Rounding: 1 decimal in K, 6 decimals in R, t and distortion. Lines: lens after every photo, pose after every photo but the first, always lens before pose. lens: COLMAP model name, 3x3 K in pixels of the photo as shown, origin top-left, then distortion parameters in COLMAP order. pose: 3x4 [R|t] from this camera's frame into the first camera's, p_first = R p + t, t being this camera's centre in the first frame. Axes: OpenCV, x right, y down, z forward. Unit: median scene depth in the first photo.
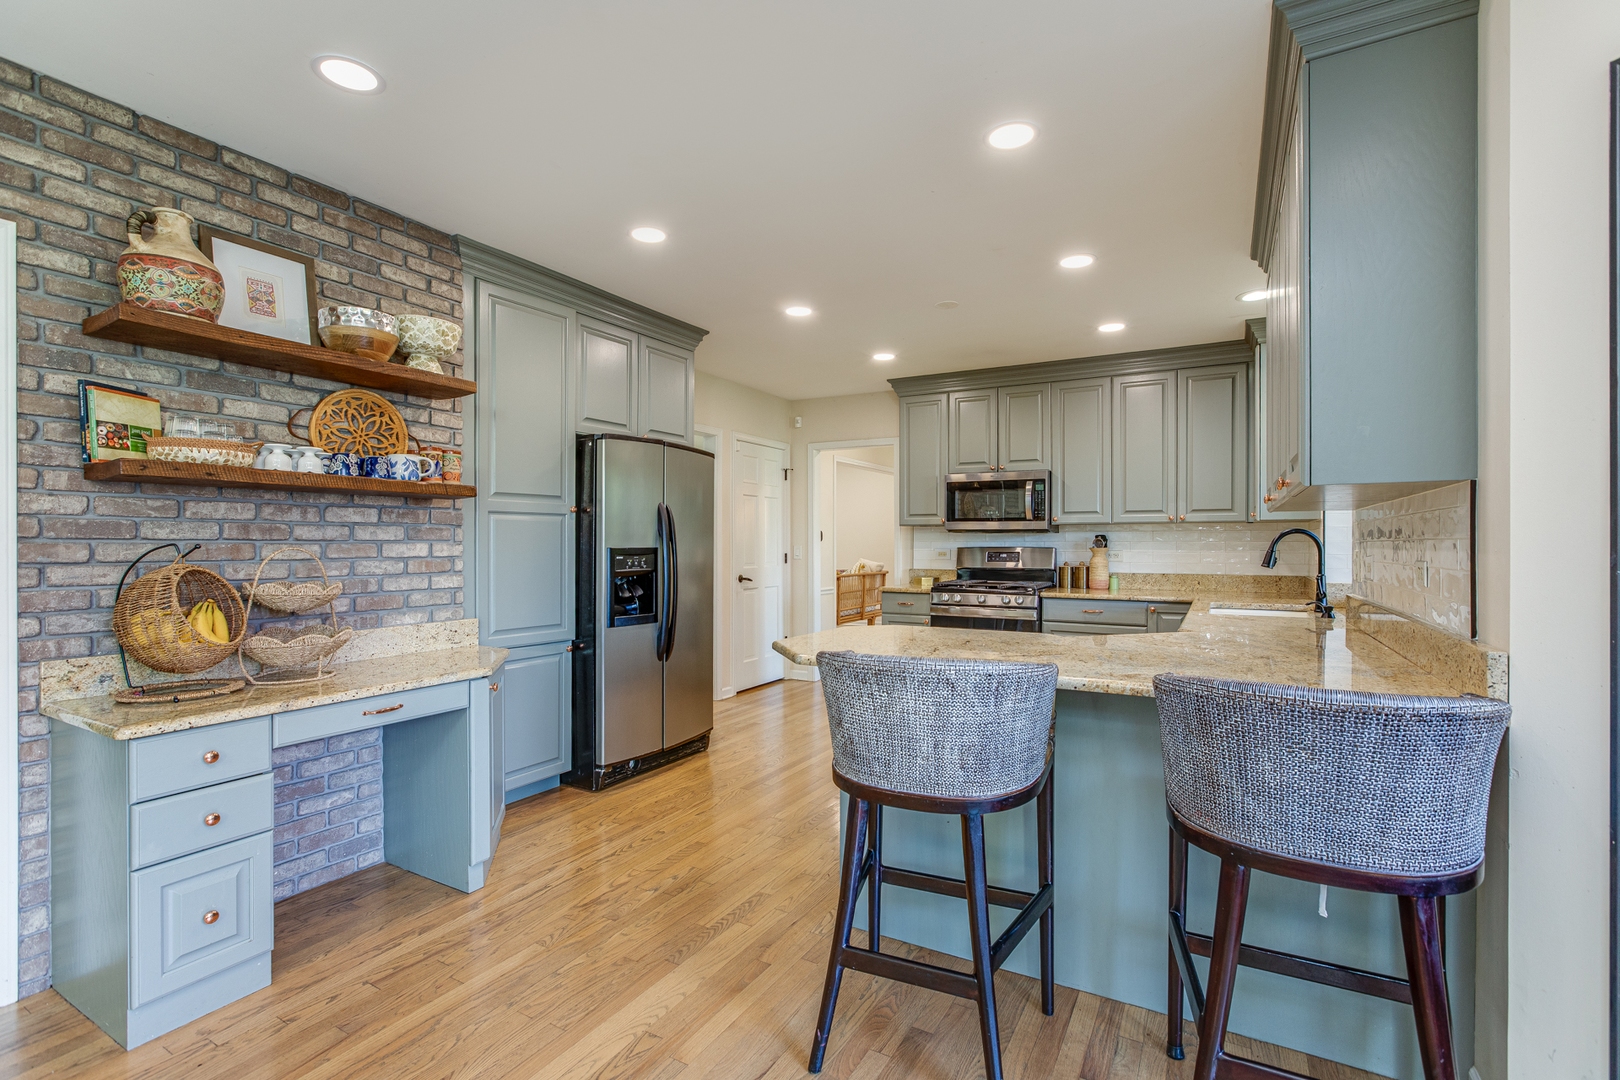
lens RADIAL K [[743.9, 0, 810.0], [0, 743.9, 540.0], [0, 0, 1]] dist [-0.021493, 0.000327]
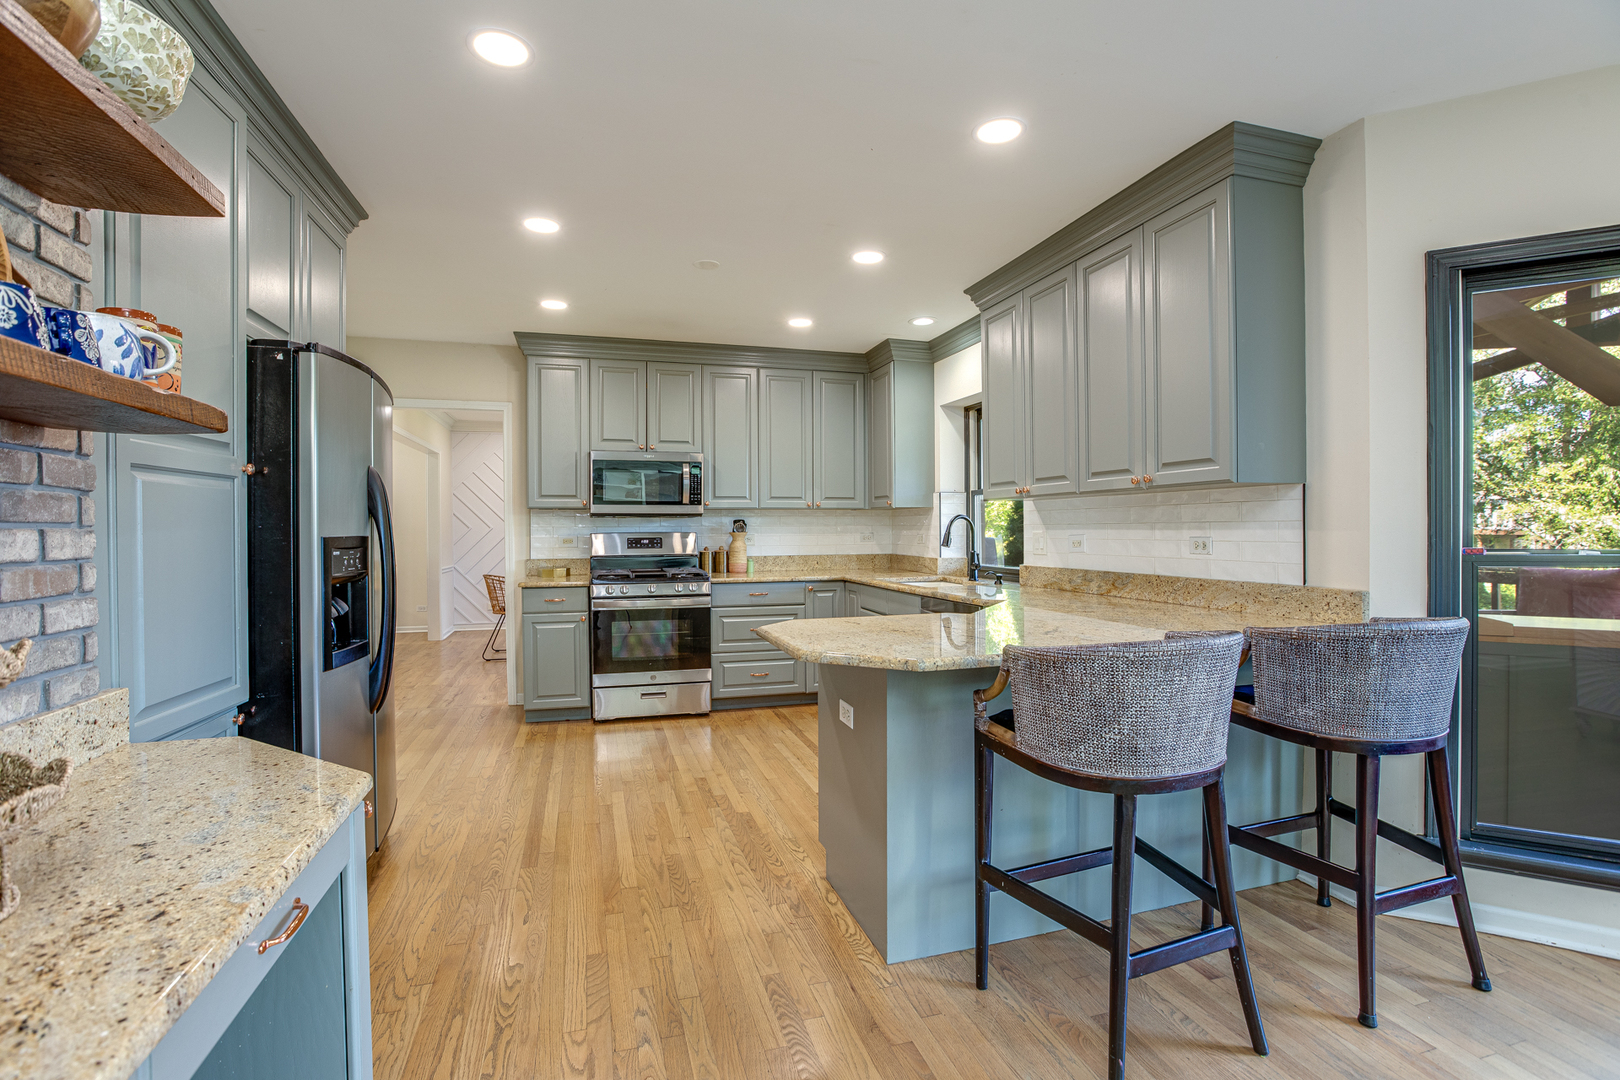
lens RADIAL K [[733.6, 0, 870.4], [0, 733.6, 533.2], [0, 0, 1]] dist [-0.021404, 0.001363]
pose [[0.684667, -0.008100, 0.728811, -0.350446], [0.000586, 0.999944, 0.010563, 0.001474], [-0.728855, -0.006805, 0.684634, 0.256715]]
